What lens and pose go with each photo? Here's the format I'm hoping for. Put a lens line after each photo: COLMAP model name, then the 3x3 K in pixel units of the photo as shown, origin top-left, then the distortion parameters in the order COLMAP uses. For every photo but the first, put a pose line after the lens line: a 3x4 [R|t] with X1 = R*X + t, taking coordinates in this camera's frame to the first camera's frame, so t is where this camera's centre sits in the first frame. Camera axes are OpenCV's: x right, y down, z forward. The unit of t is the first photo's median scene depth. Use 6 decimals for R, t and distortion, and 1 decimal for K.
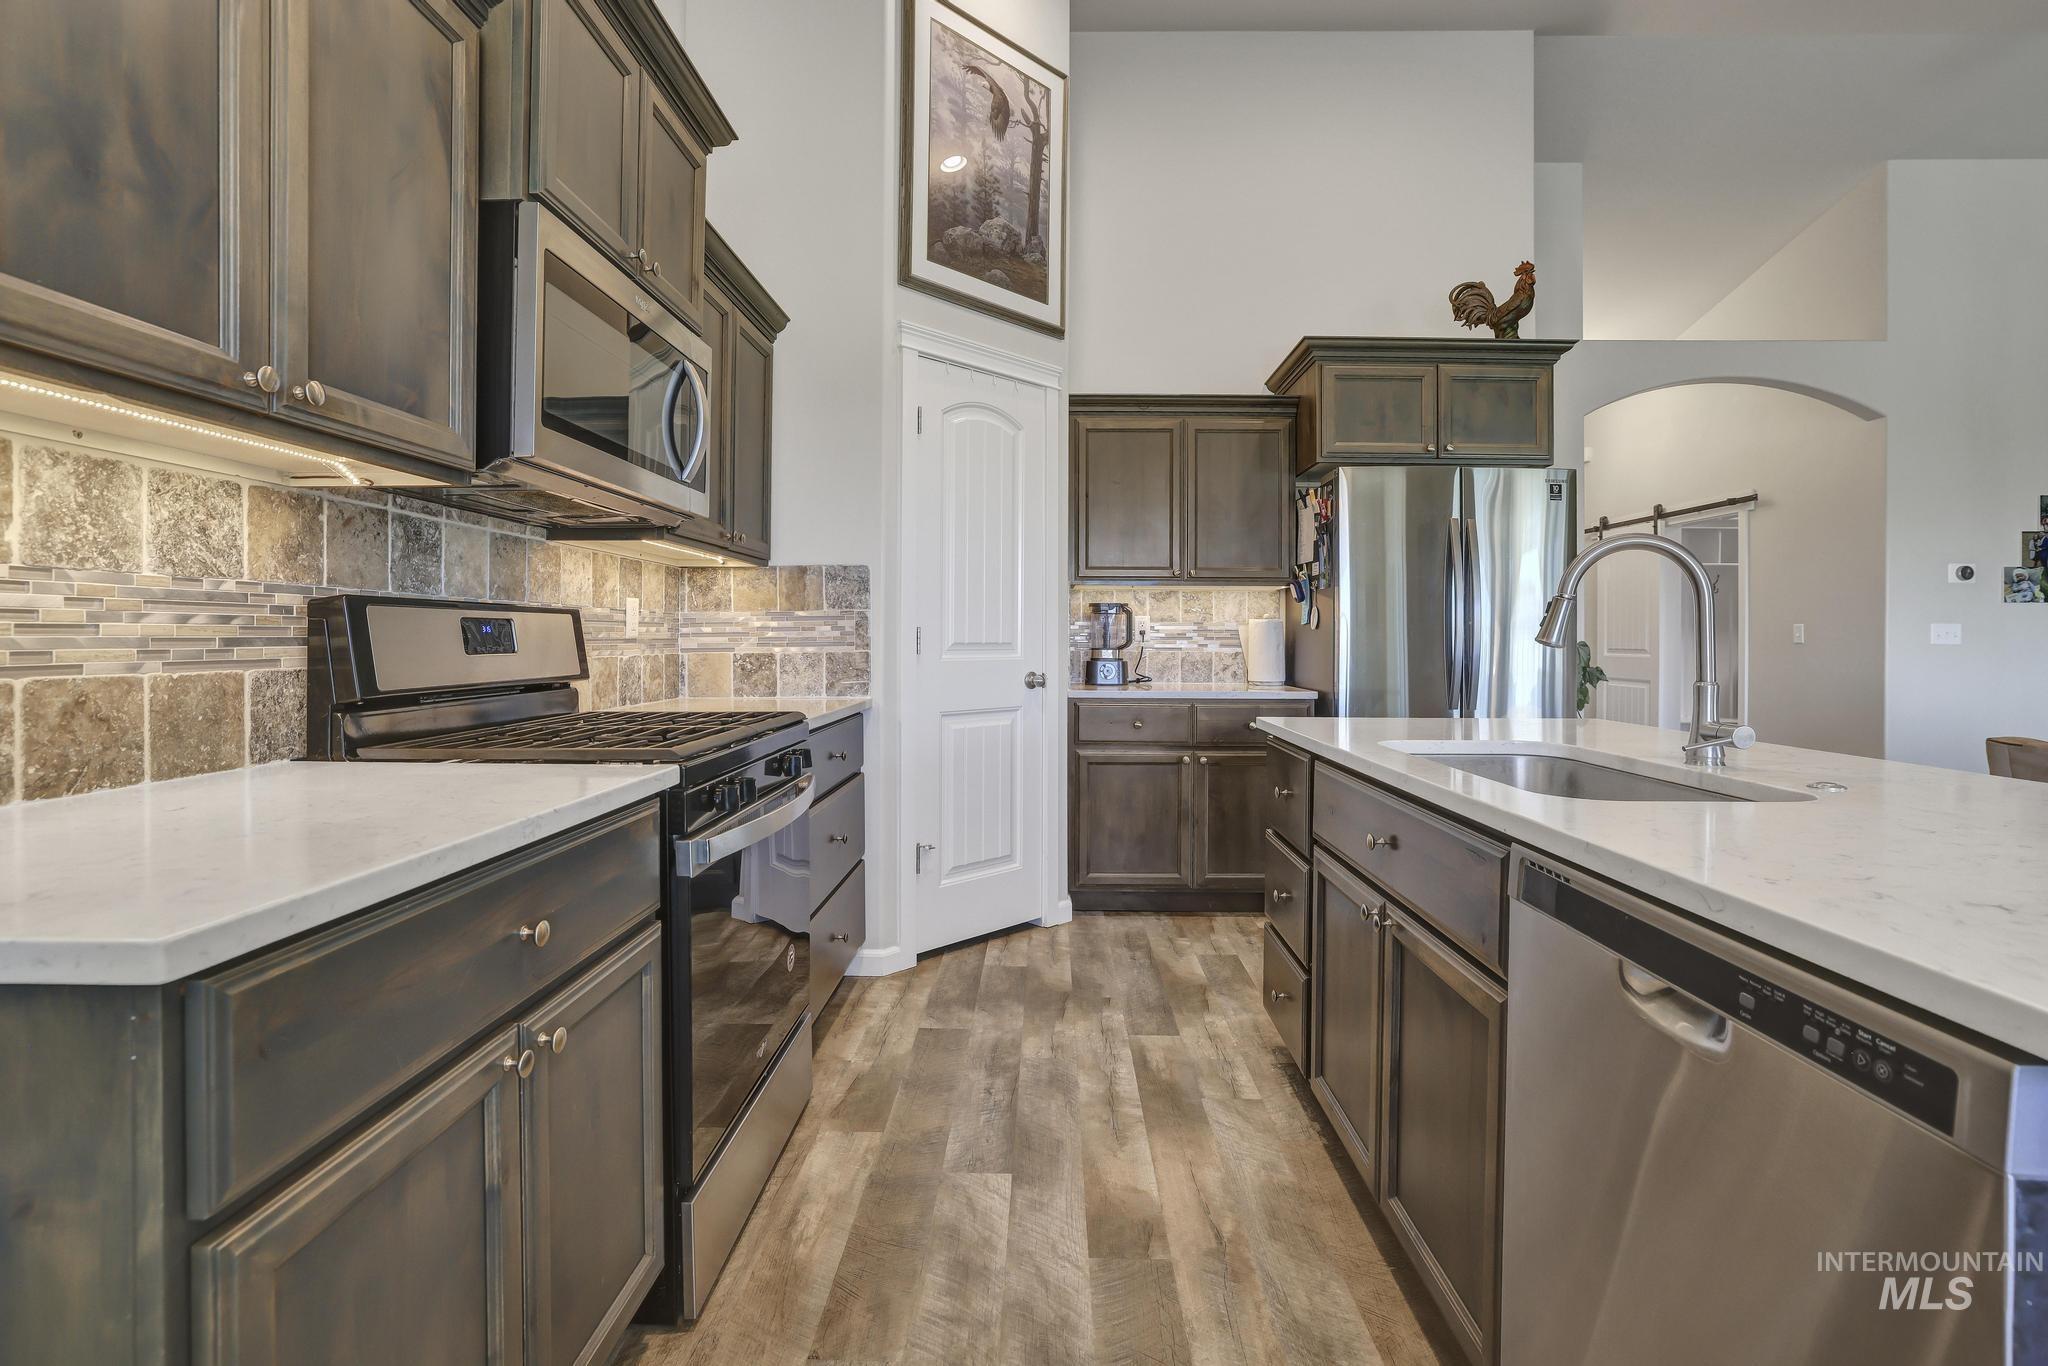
lens RADIAL K [[921.5, 0, 1024.3], [0, 921.5, 638.2], [0, 0, 1]] dist [-0.050206, 0.021006]
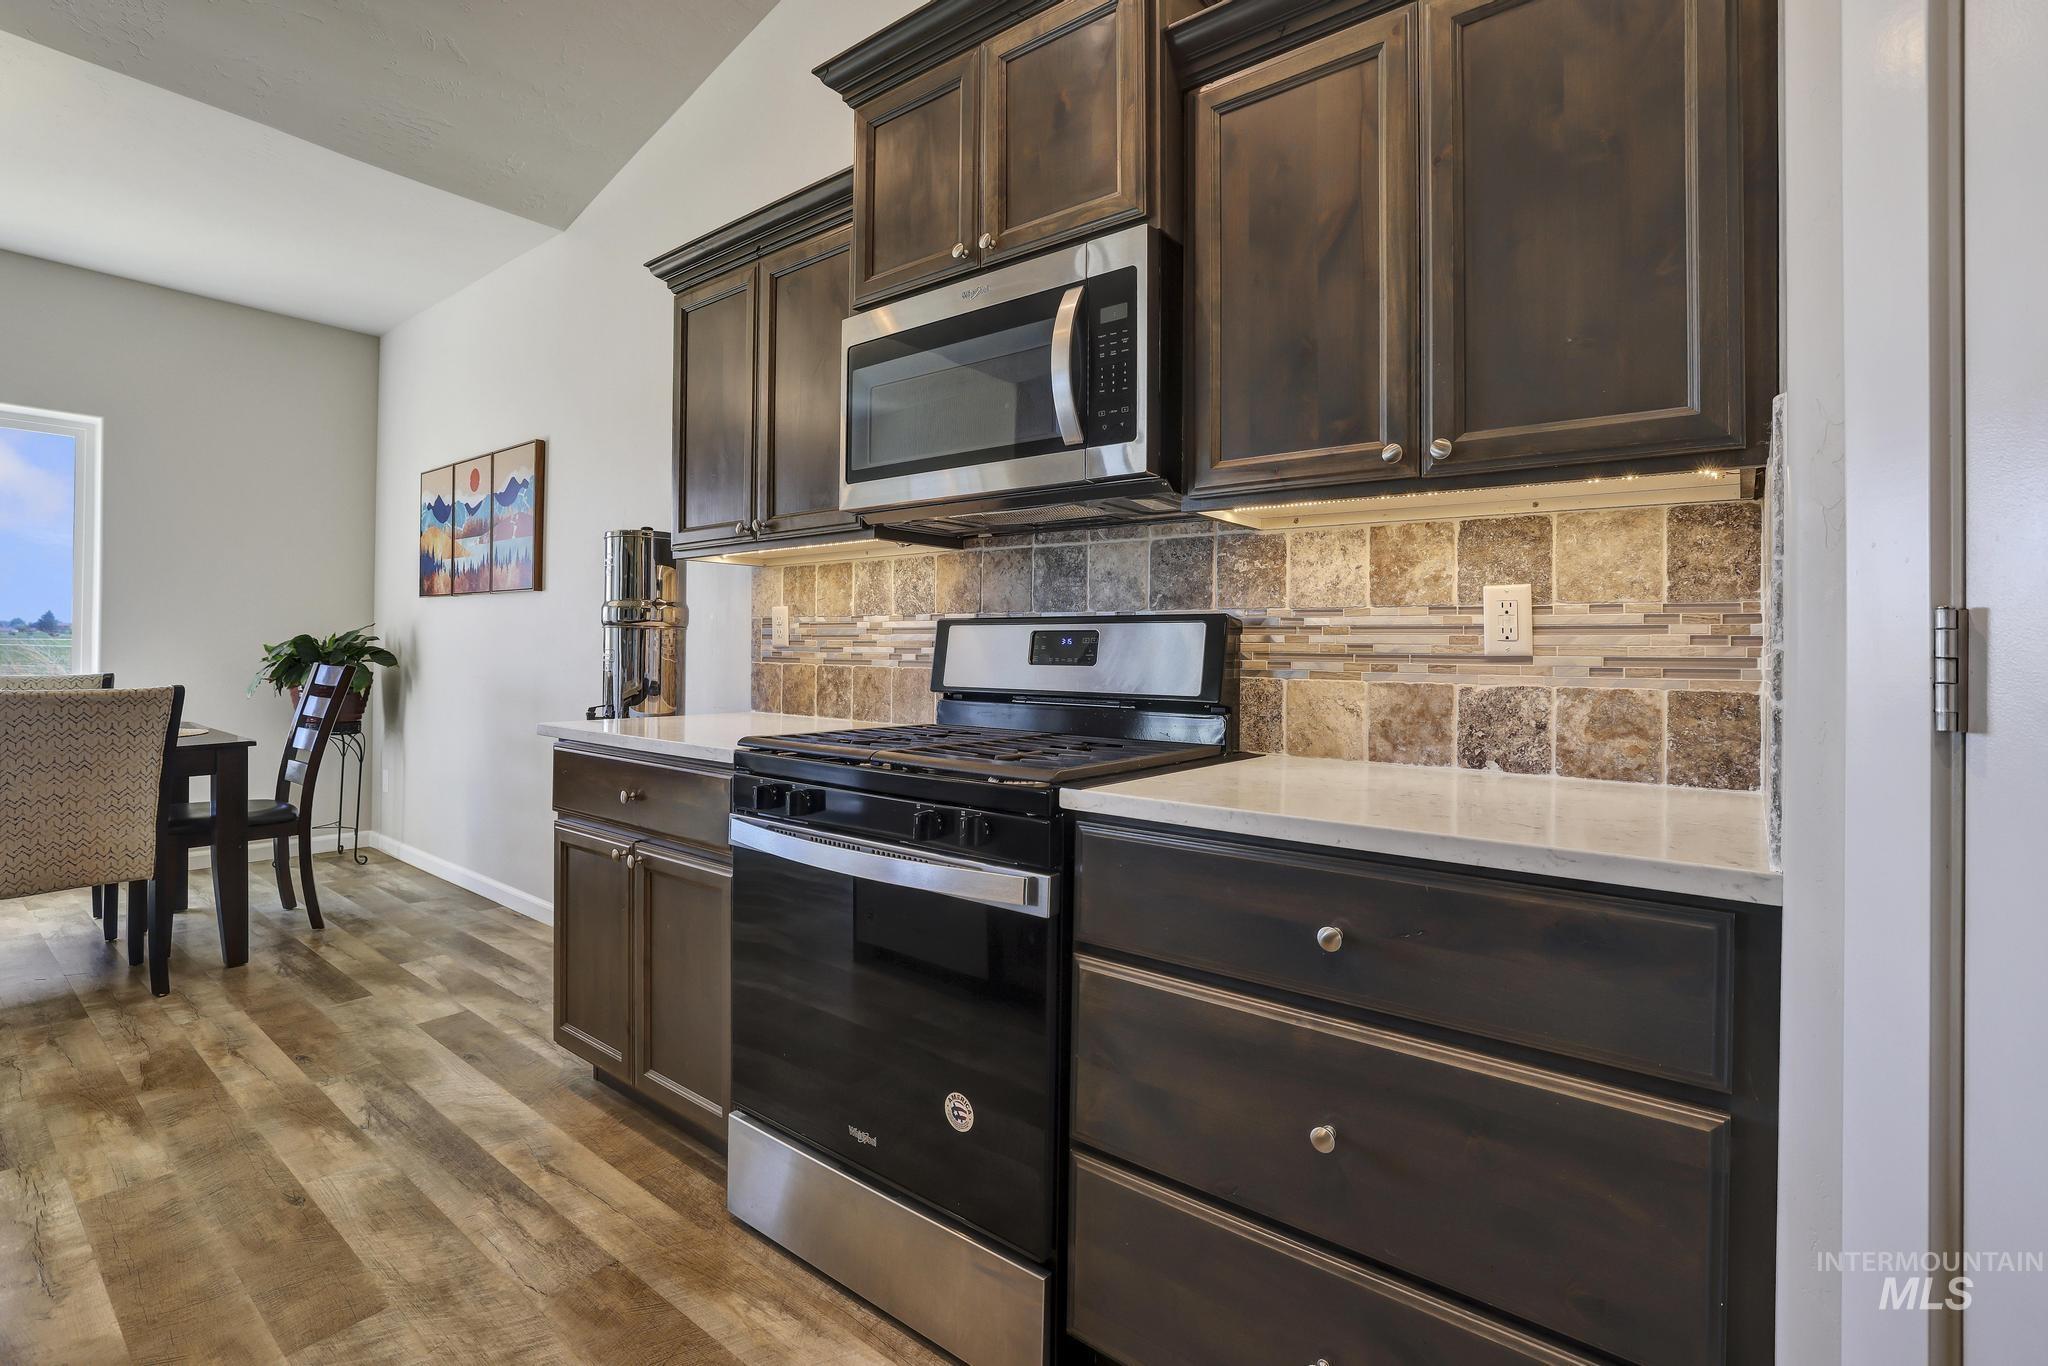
lens RADIAL K [[927.5, 0, 1030.6], [0, 927.5, 639.6], [0, 0, 1]] dist [-0.052329, 0.020151]
pose [[-0.589352, -0.015828, -0.807722, 0.159752], [-0.011584, 0.999871, -0.011141, 0.000195], [0.807794, 0.002791, -0.589459, 0.838910]]
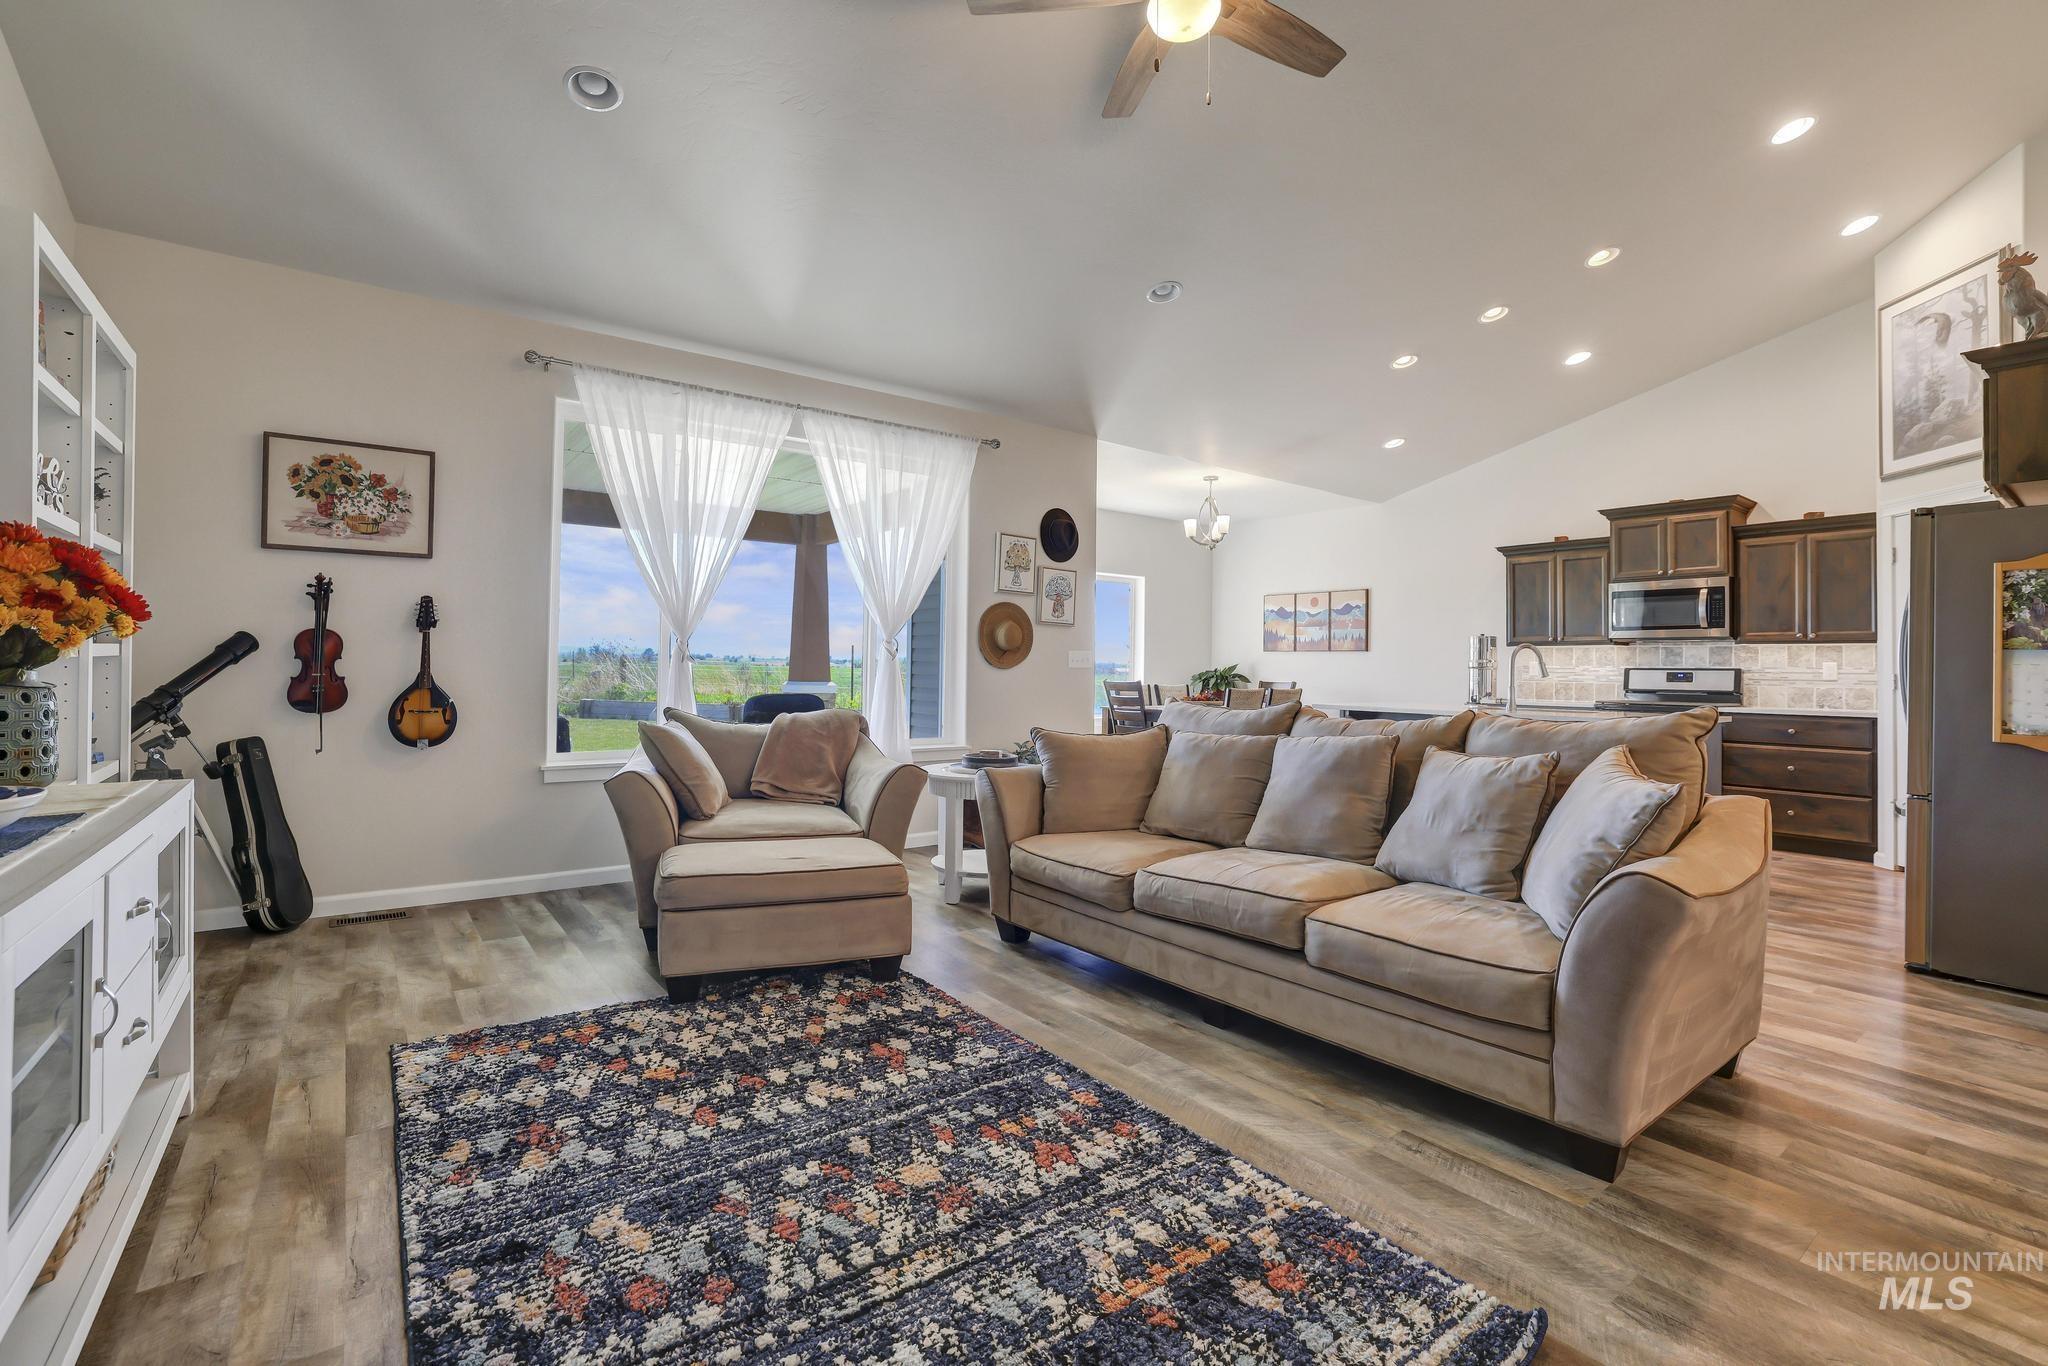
lens RADIAL K [[905.4, 0, 1025.7], [0, 905.4, 650.6], [0, 0, 1]] dist [-0.049798, 0.019325]
pose [[-0.781233, -0.028083, -0.623608, 1.940747], [-0.018268, 0.999588, -0.022129, 0.009261], [0.623973, -0.005896, -0.781424, 1.123128]]
